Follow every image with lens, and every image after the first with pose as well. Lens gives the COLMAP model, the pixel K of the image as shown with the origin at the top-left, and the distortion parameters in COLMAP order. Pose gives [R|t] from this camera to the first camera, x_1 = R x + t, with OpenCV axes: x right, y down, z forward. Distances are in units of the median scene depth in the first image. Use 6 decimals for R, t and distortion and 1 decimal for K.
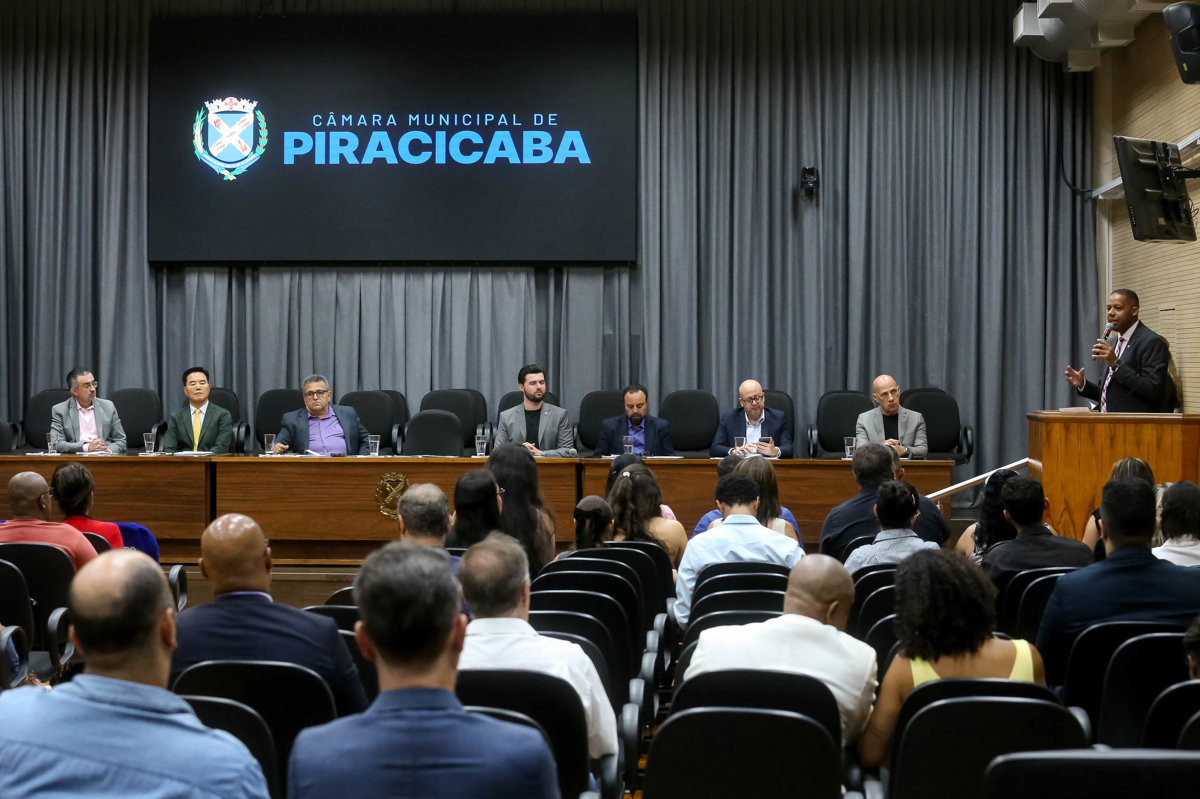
lens RADIAL K [[3281.5, 0, 673.1], [0, 3281.5, 413.2], [0, 0, 1]] dist [-0.174465, 0.000000]
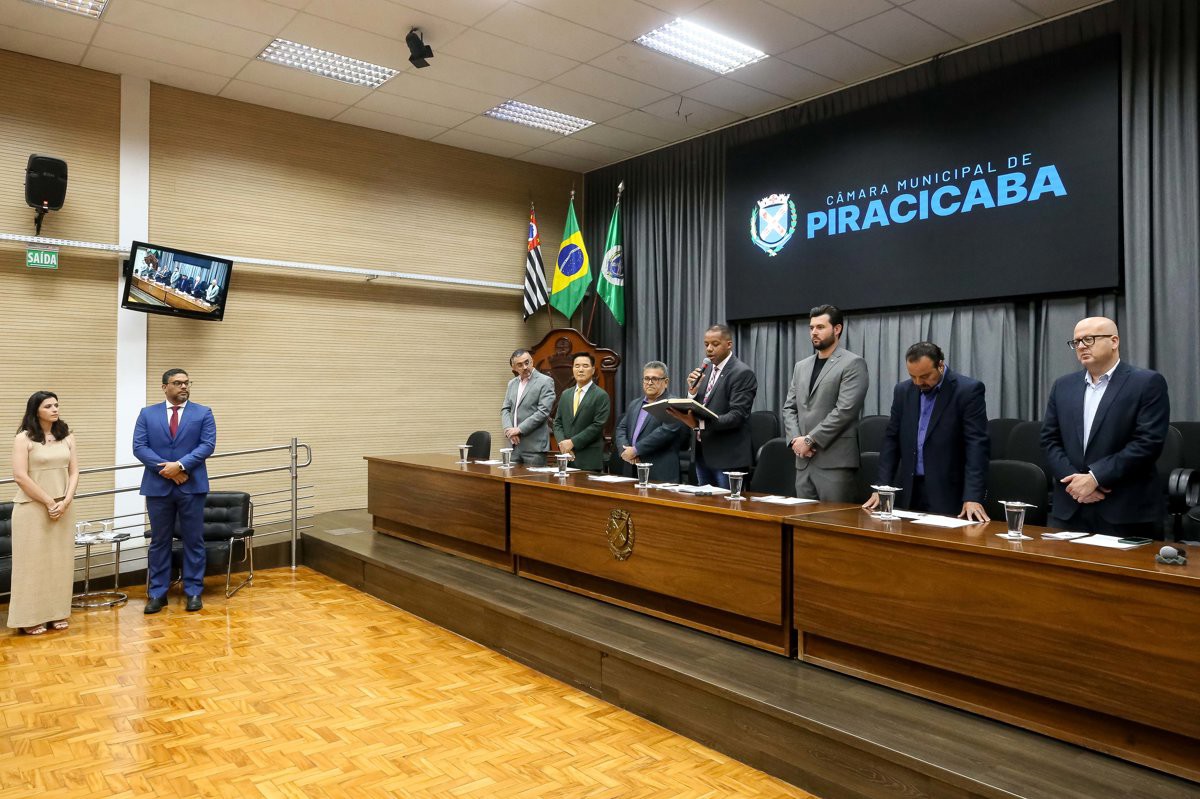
lens RADIAL K [[852.5, 0, 549.0], [0, 852.5, 383.2], [0, 0, 1]] dist [0.003115, 0.007306]
pose [[0.639494, -0.009740, -0.768734, 0.074608], [-0.012664, 0.999651, -0.023201, -0.009865], [0.768692, 0.024572, 0.639147, 0.708079]]
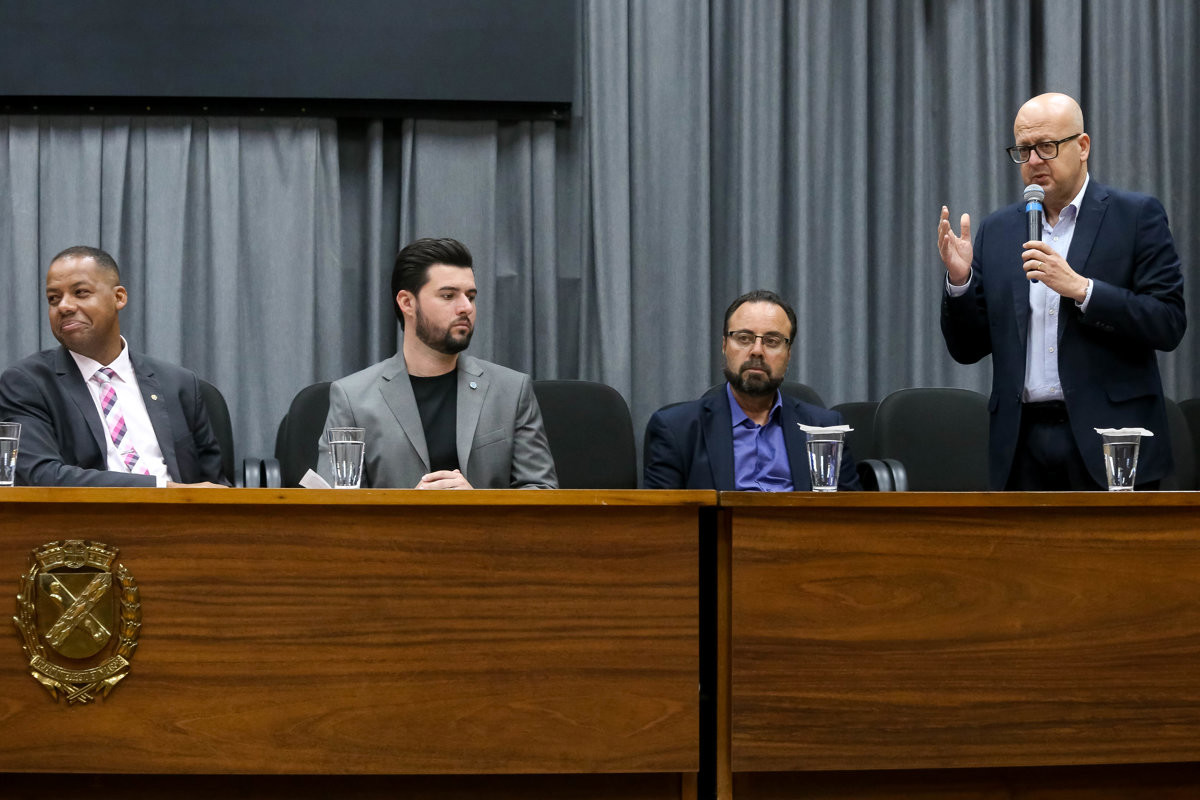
lens RADIAL K [[2707.4, 0, 598.2], [0, 2707.4, 402.3], [0, 0, 1]] dist [-0.331412, 0.000000]
pose [[0.985892, 0.006504, 0.167259, -0.067690], [0.006807, 0.996860, -0.078887, 0.021259], [-0.167247, 0.078913, 0.982752, 0.648663]]
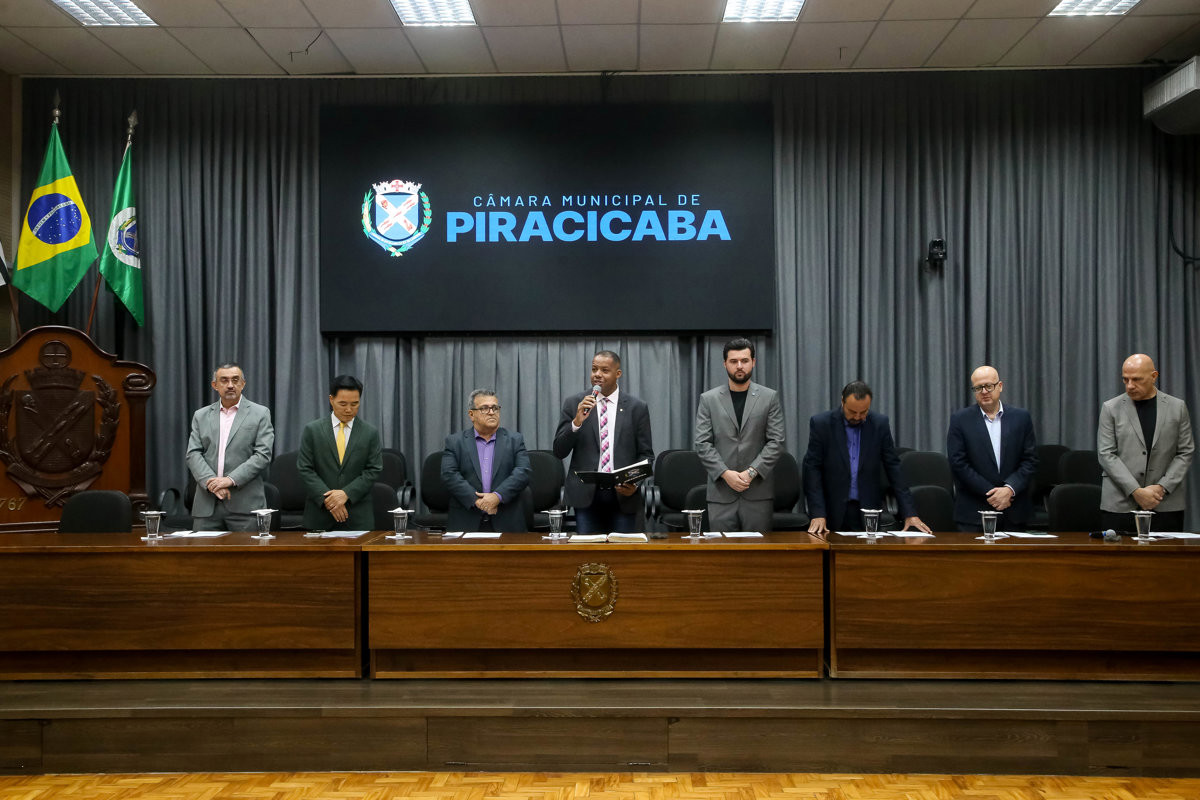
lens RADIAL K [[1193.9, 0, 616.1], [0, 1193.9, 407.4], [0, 0, 1]] dist [0.049199, 0.000000]
pose [[0.999518, -0.006320, 0.030403, -0.075486], [0.007183, 0.999572, -0.028351, -0.009668], [-0.030210, 0.028556, 0.999136, 0.604567]]
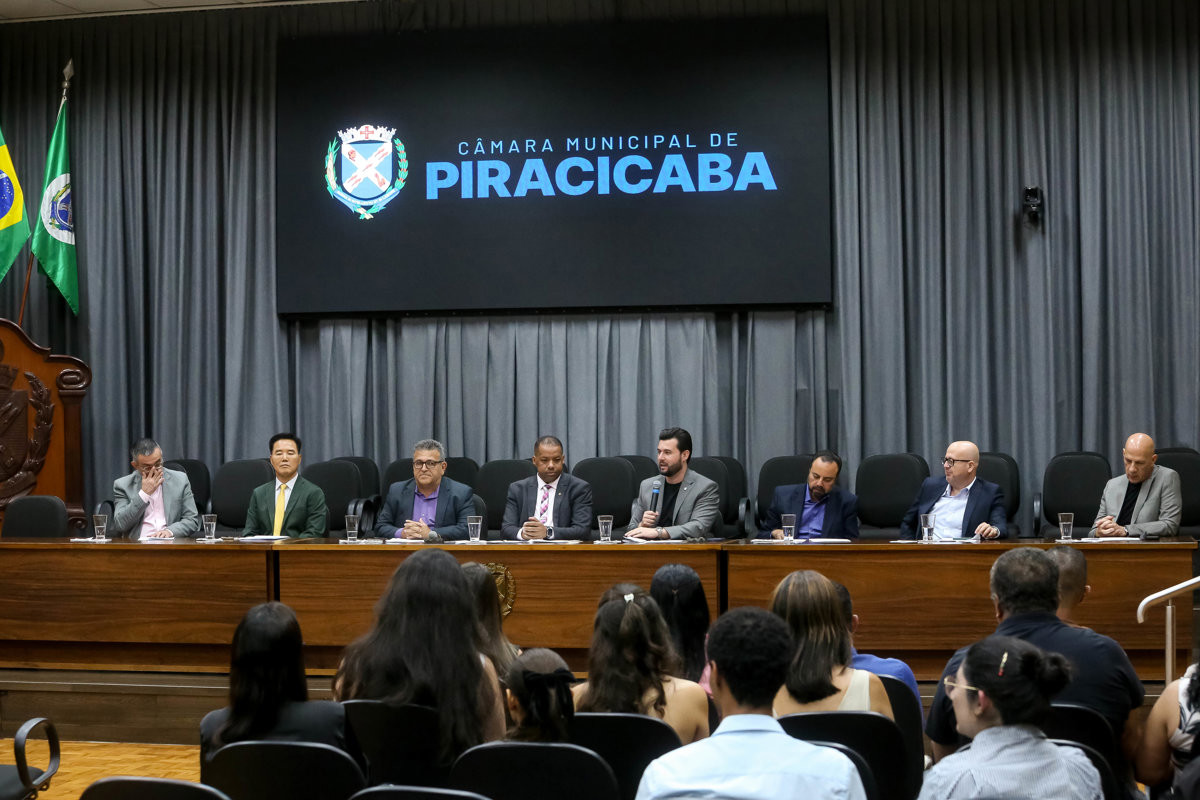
lens RADIAL K [[2707.4, 0, 601.1], [0, 2707.4, 403.7], [0, 0, 1]] dist [-0.331412, 0.000000]
pose [[0.987827, -0.014168, -0.154907, 0.037561], [0.010540, 0.999651, -0.024217, -0.003872], [0.155196, 0.022290, 0.987632, 0.299047]]
